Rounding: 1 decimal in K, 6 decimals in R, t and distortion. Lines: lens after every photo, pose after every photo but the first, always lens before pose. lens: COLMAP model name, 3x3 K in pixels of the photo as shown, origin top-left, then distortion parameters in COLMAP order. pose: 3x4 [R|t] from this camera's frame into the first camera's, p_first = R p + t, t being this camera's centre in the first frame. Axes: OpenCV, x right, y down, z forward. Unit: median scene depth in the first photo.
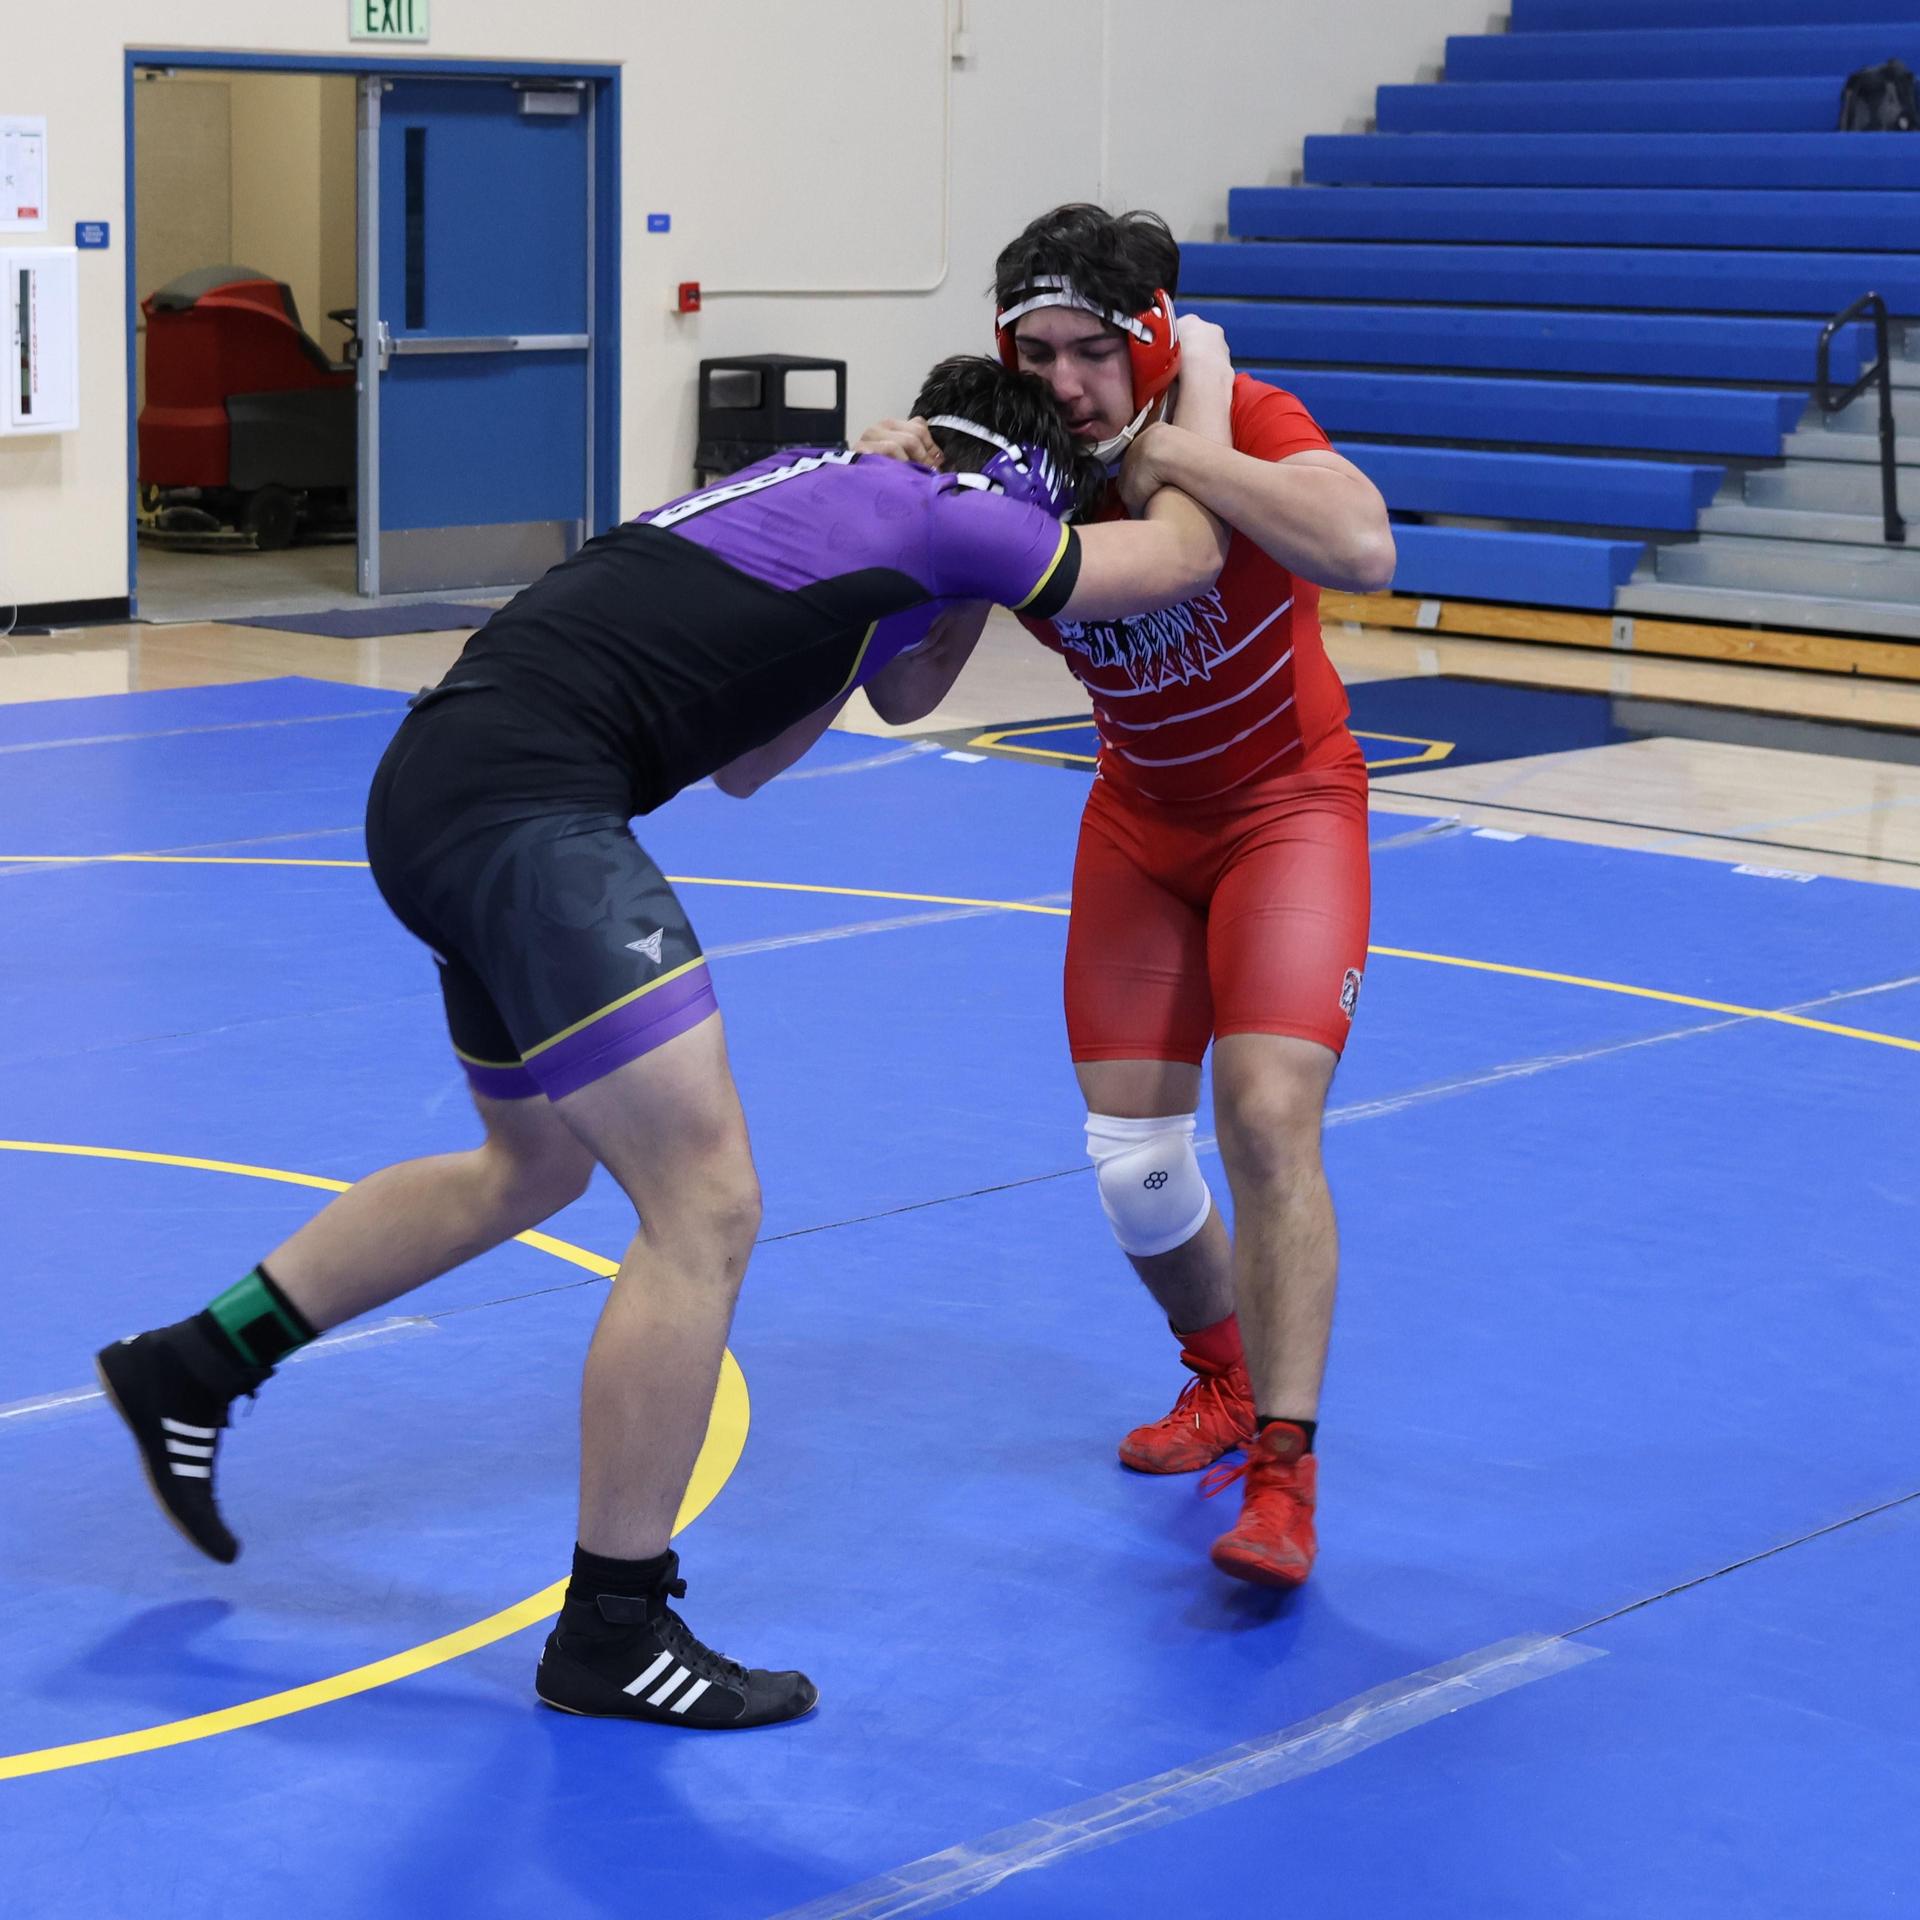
lens RADIAL K [[4028.4, 0, 960.0], [0, 4028.4, 960.0], [0, 0, 1]] dist [-0.064676, -0.108771]
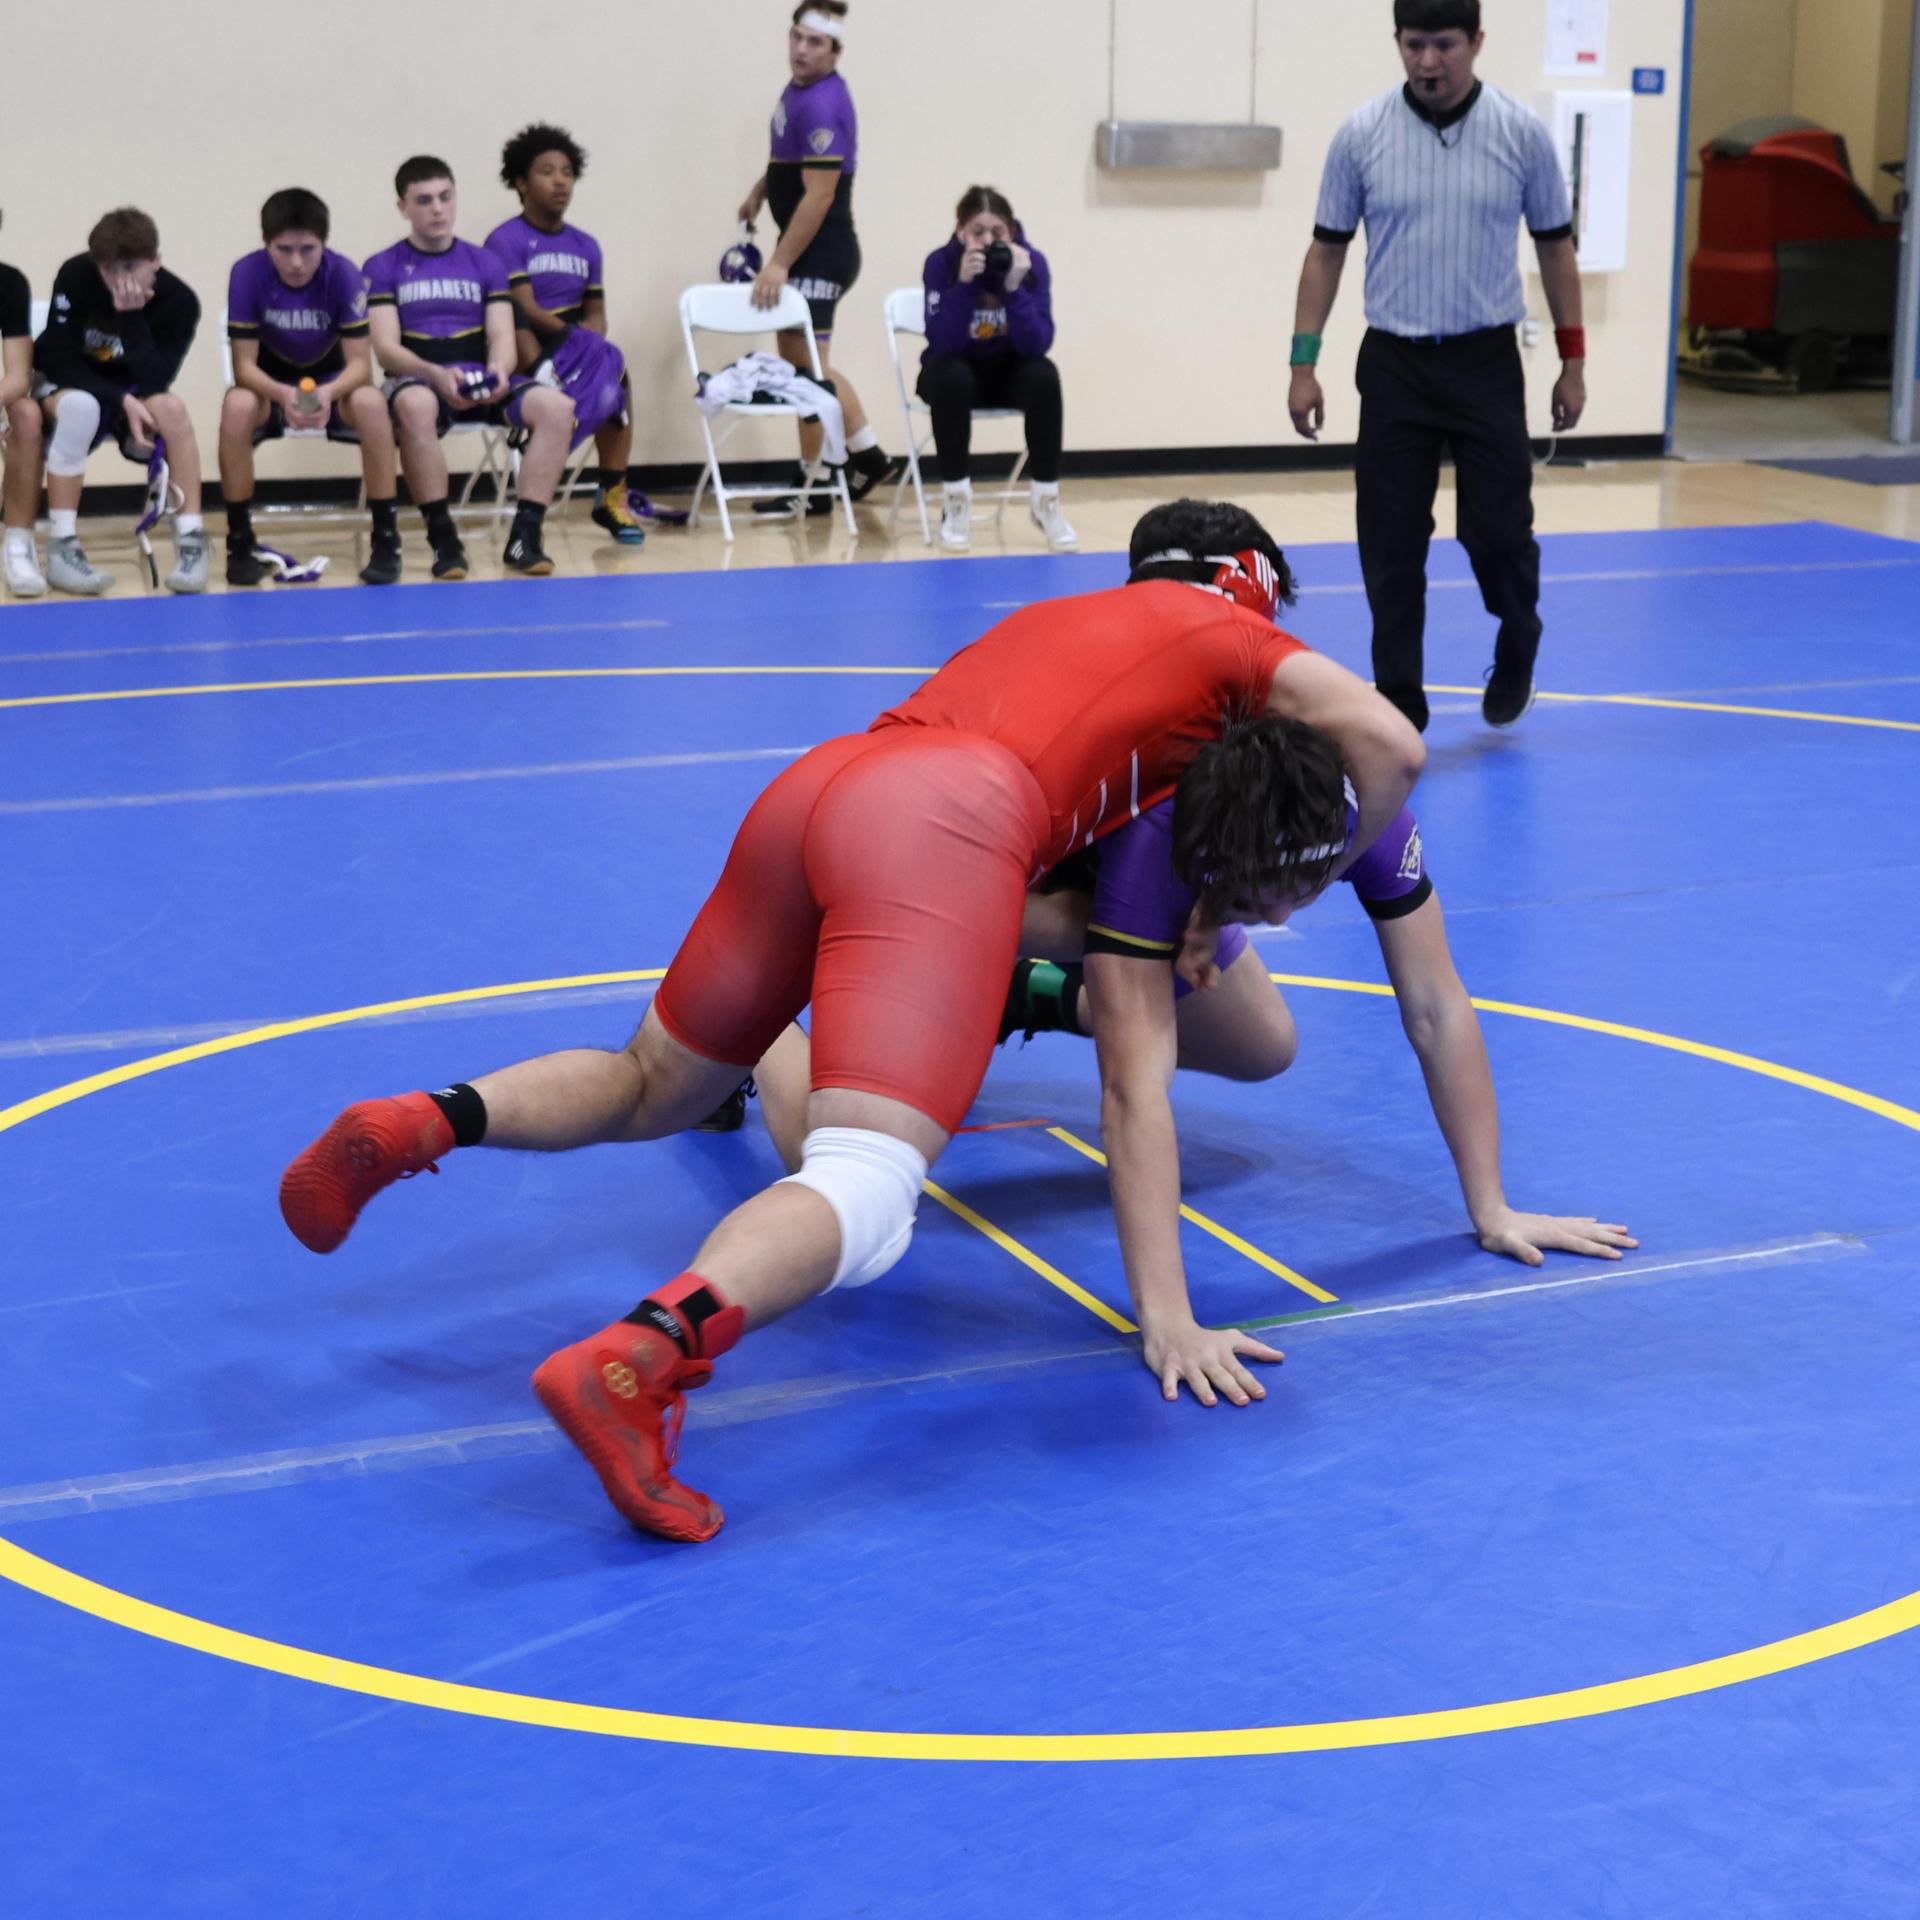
lens RADIAL K [[4509.6, 0, 1051.6], [0, 4509.6, 853.0], [0, 0, 1]] dist [-0.119444, 0.060969]
pose [[0.950244, 0.068759, -0.303825, 0.000916], [-0.070621, 0.997491, 0.004867, 0.024890], [0.303397, 0.016831, 0.952716, -0.160053]]
